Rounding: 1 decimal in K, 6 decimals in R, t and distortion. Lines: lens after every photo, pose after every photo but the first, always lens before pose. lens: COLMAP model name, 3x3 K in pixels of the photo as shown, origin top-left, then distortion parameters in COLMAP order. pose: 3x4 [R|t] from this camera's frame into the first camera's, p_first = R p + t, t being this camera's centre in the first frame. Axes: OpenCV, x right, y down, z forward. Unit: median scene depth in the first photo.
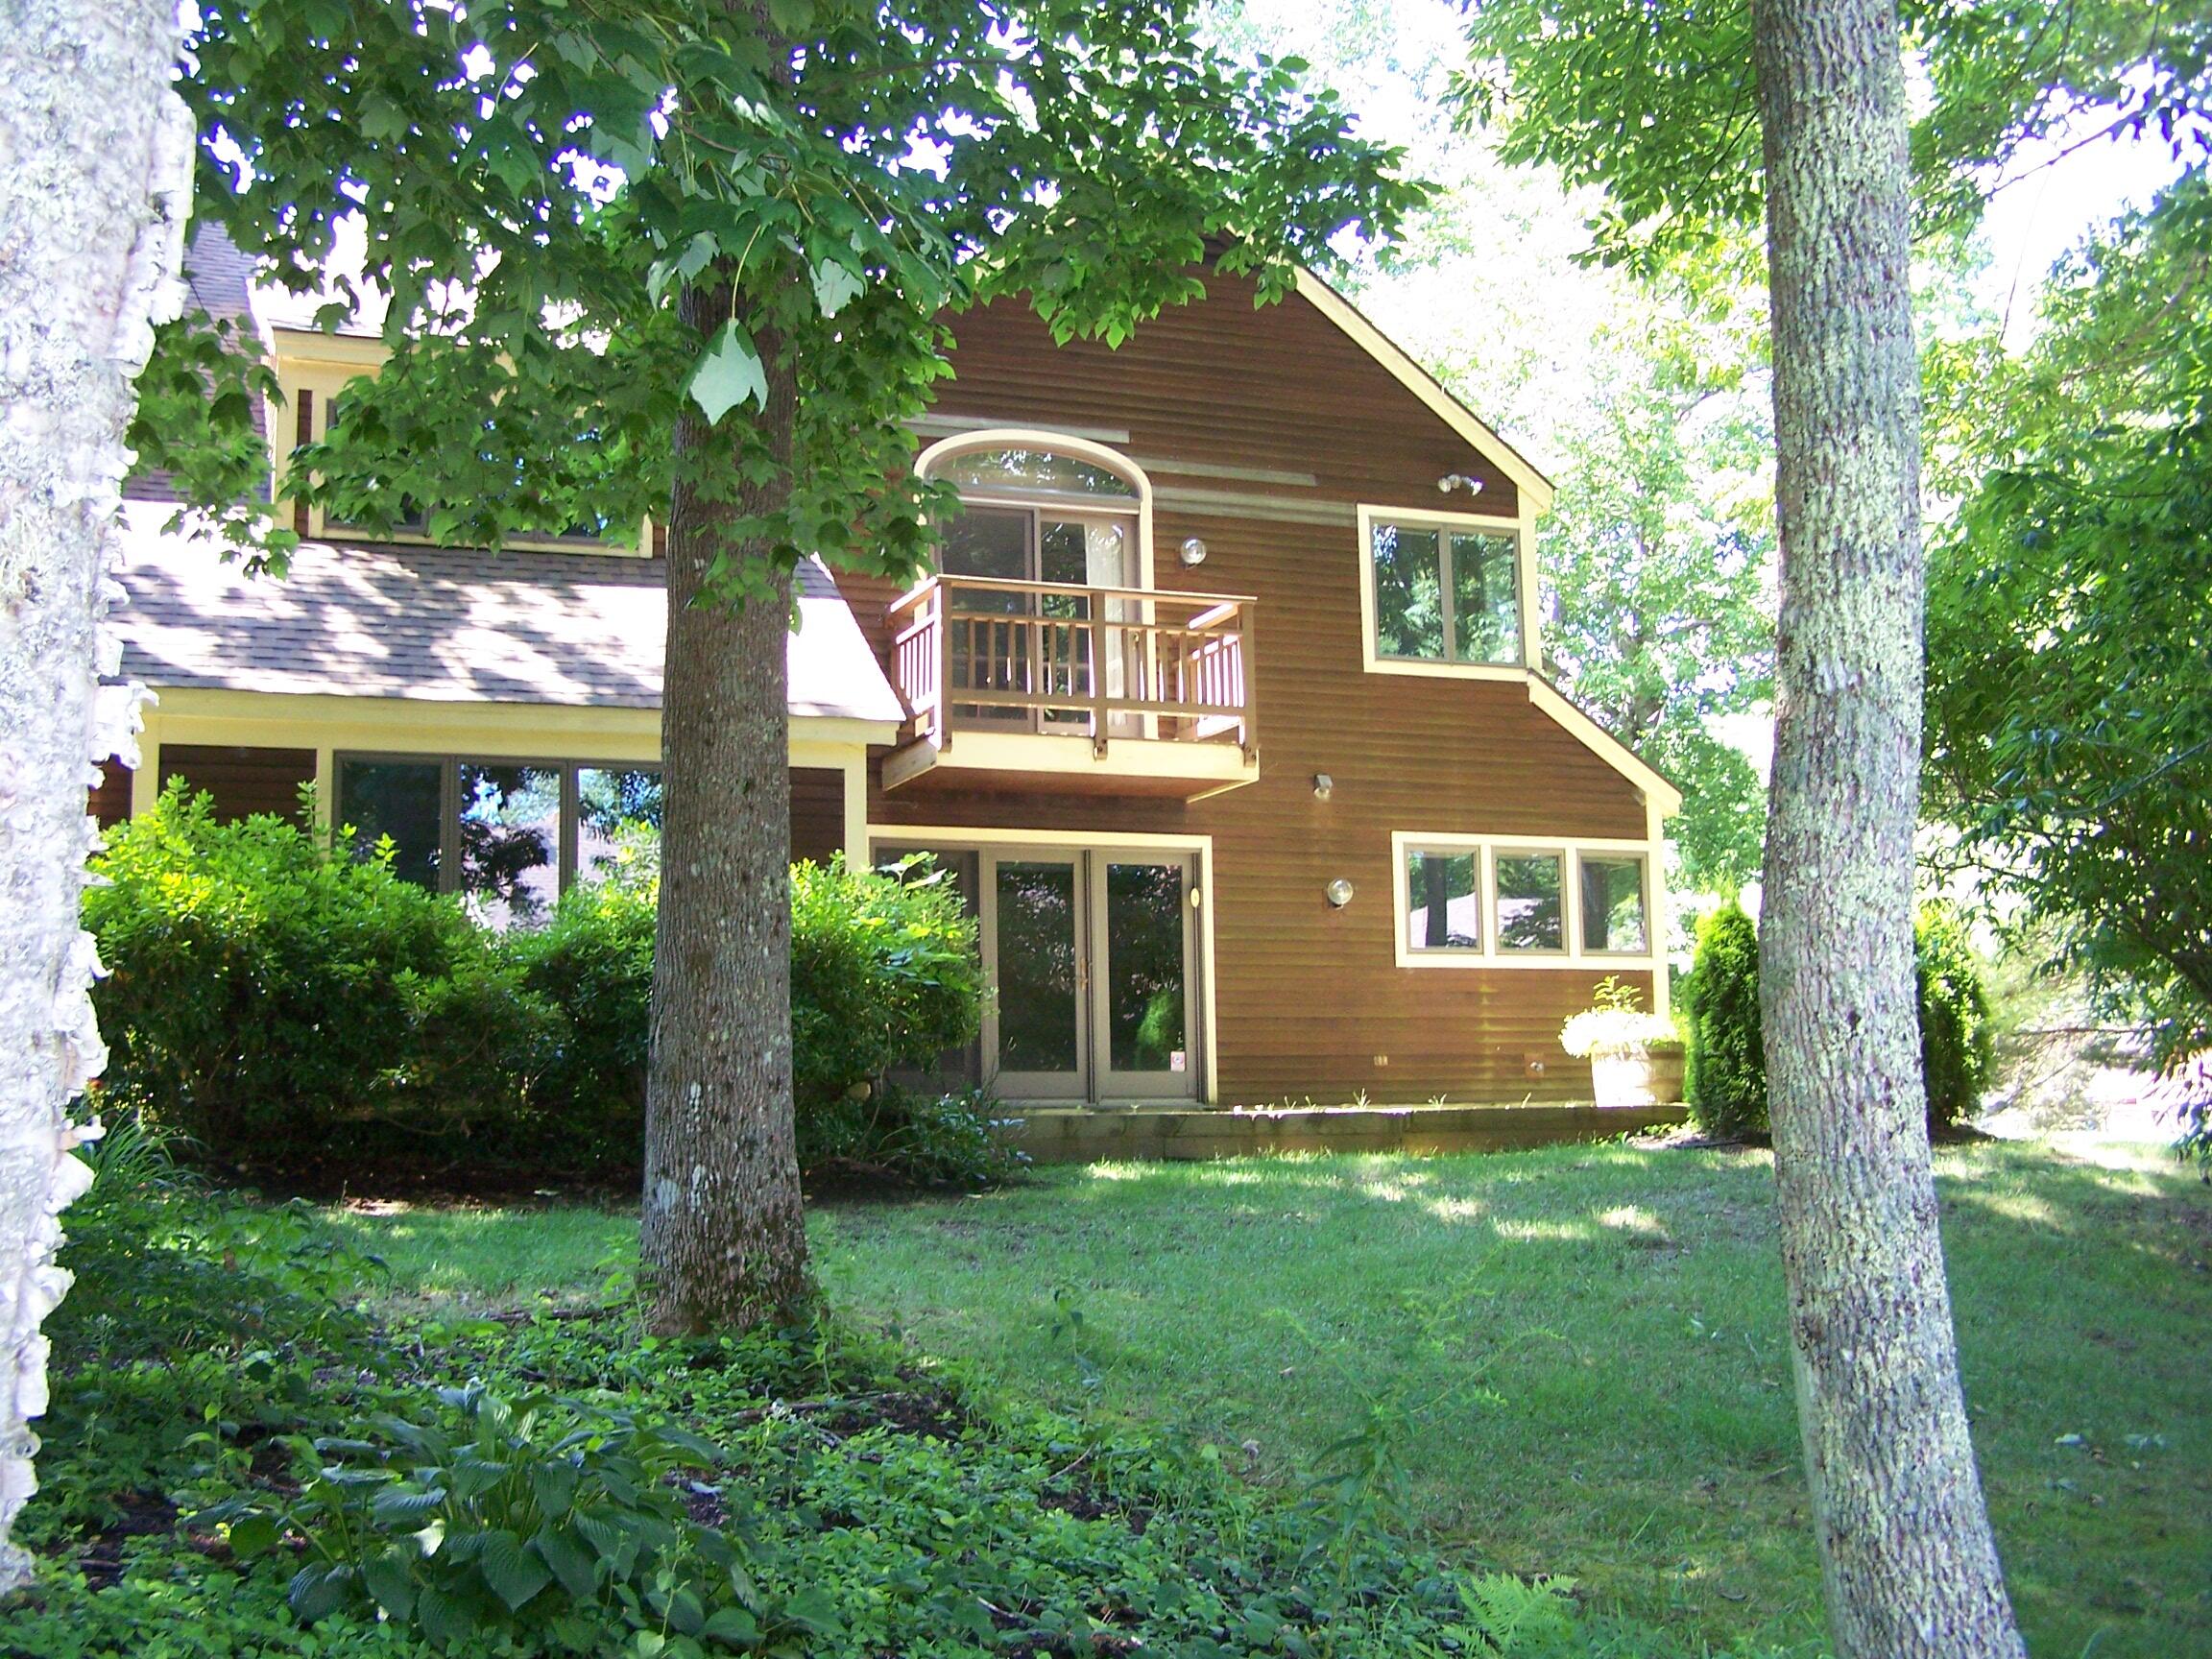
lens RADIAL K [[2546.6, 0, 1106.0], [0, 2546.6, 829.5], [0, 0, 1]] dist [-0.173604, 0.005245]
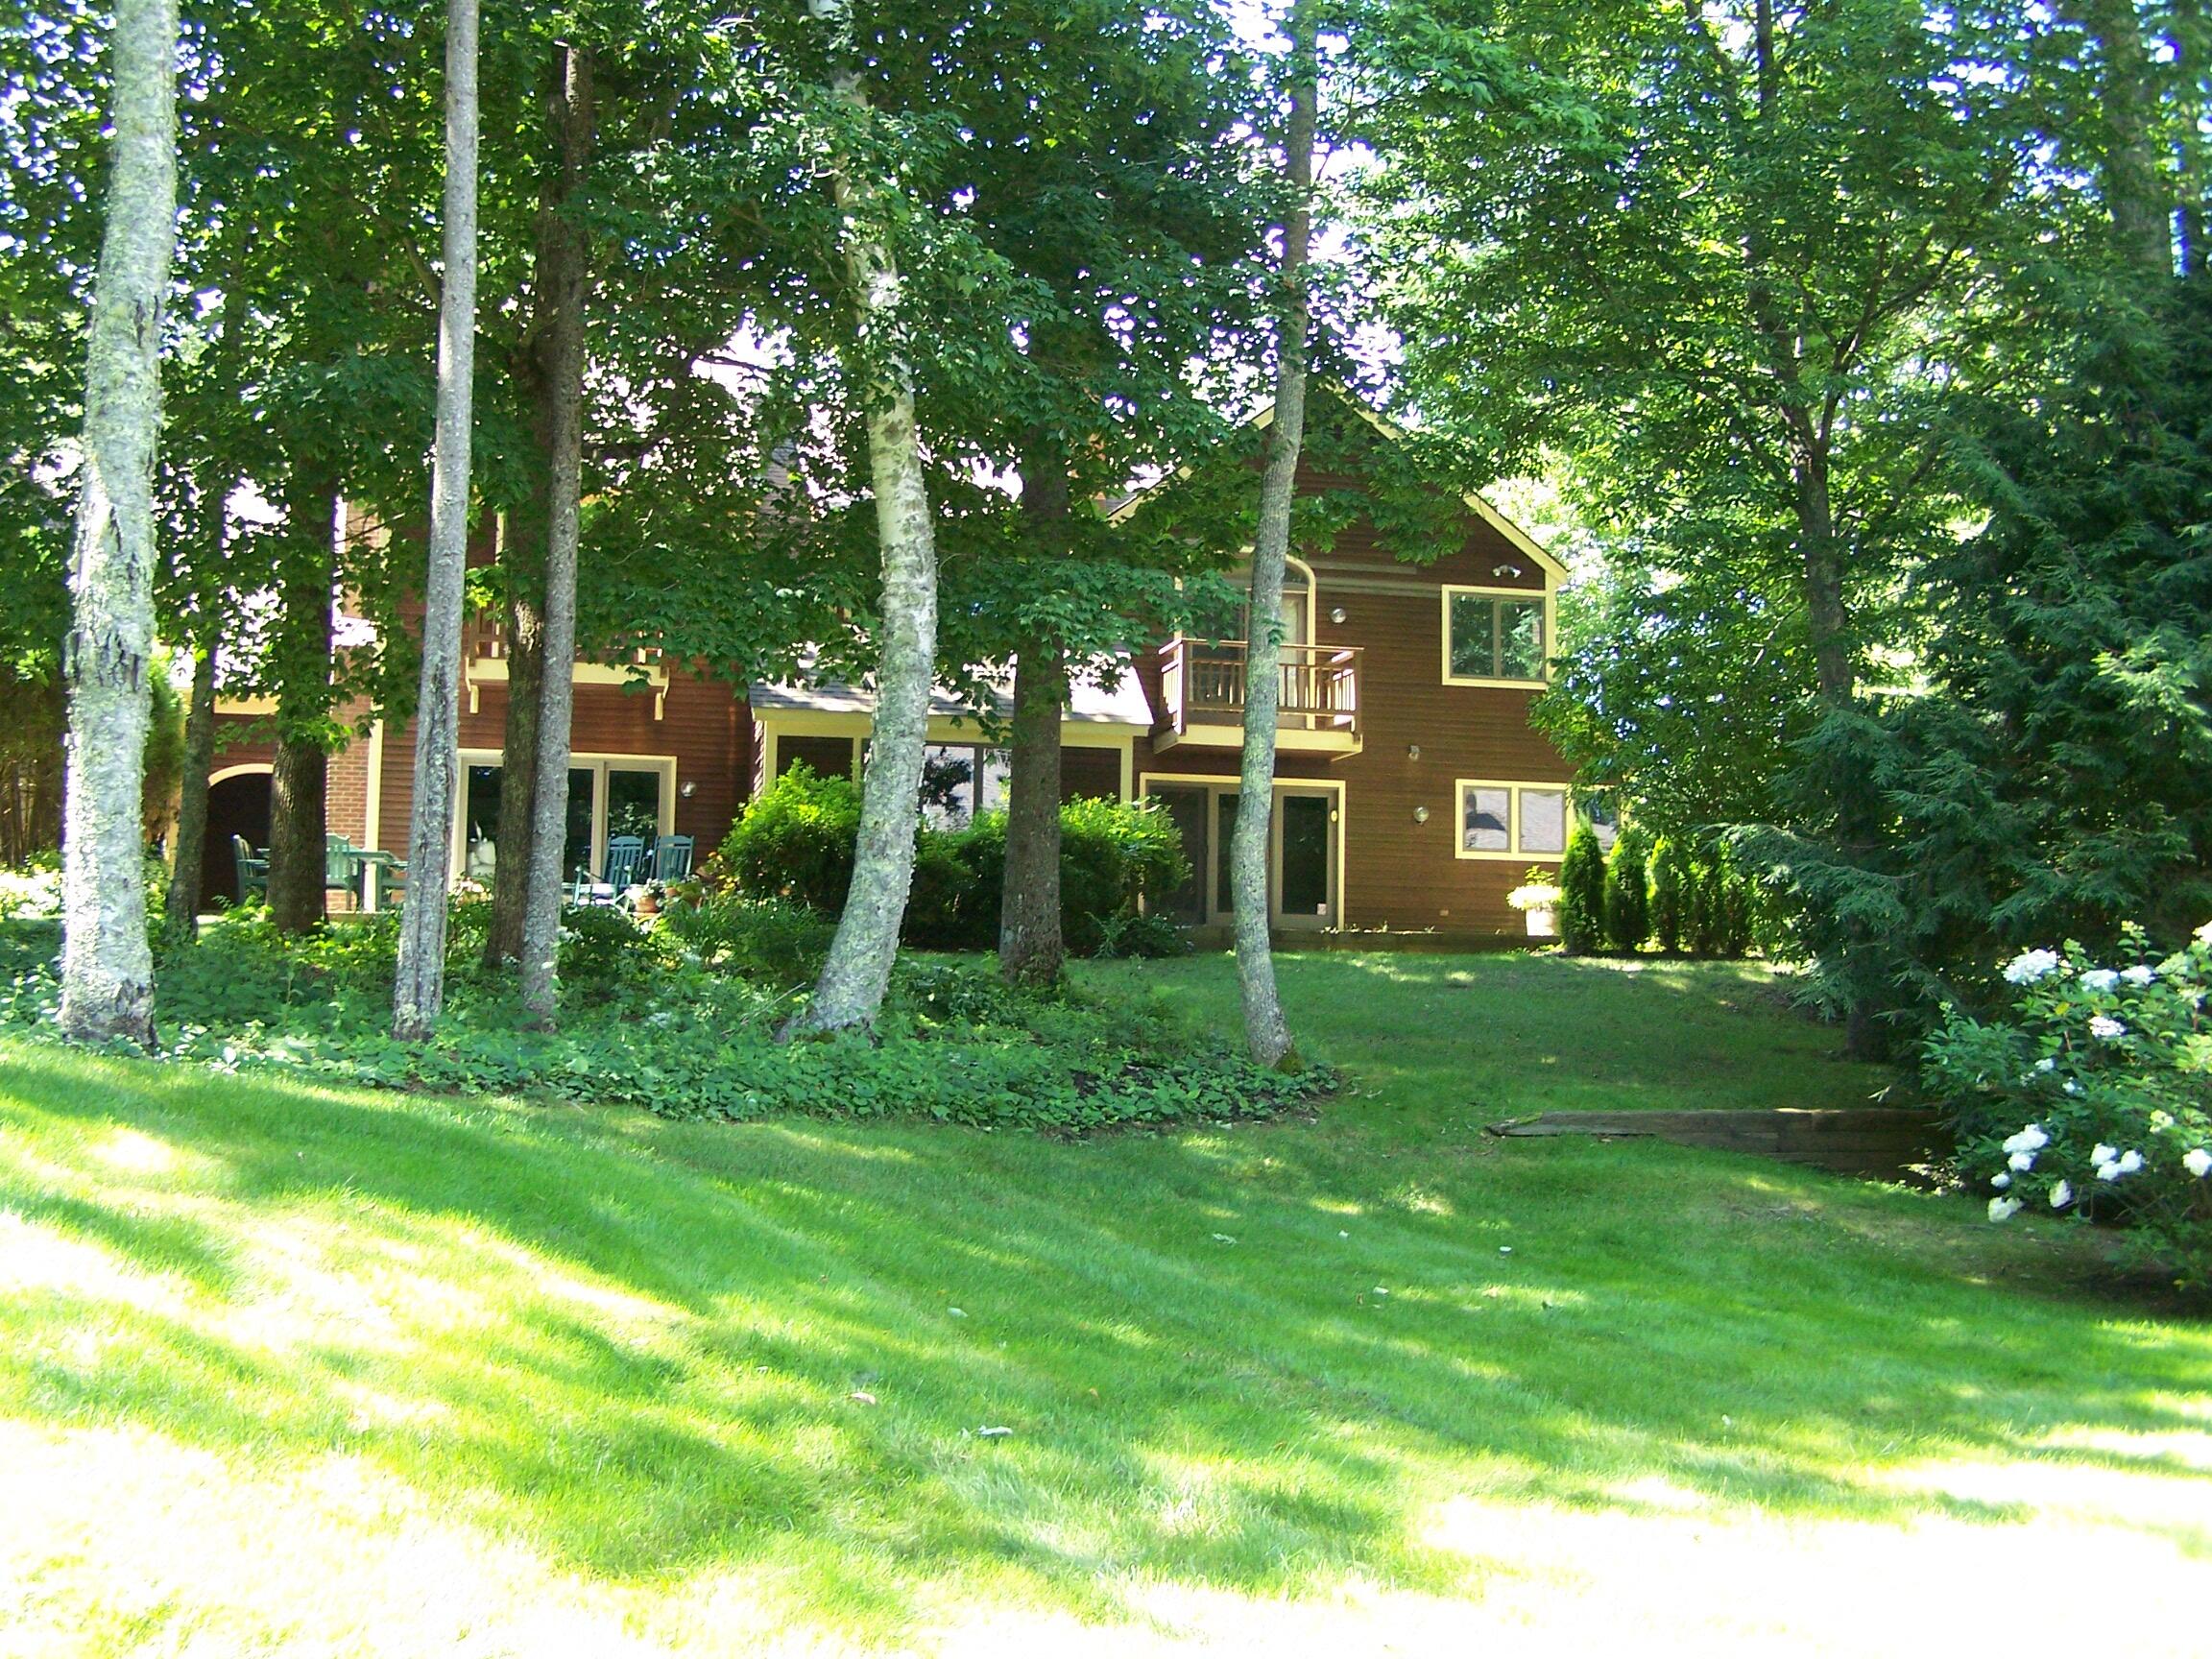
lens RADIAL K [[2546.6, 0, 1106.0], [0, 2546.6, 829.5], [0, 0, 1]] dist [-0.173604, 0.005245]
pose [[0.986128, 0.019727, -0.164812, 0.183047], [-0.012385, 0.998889, 0.045461, -0.044886], [0.165526, -0.042789, 0.985277, -0.809695]]
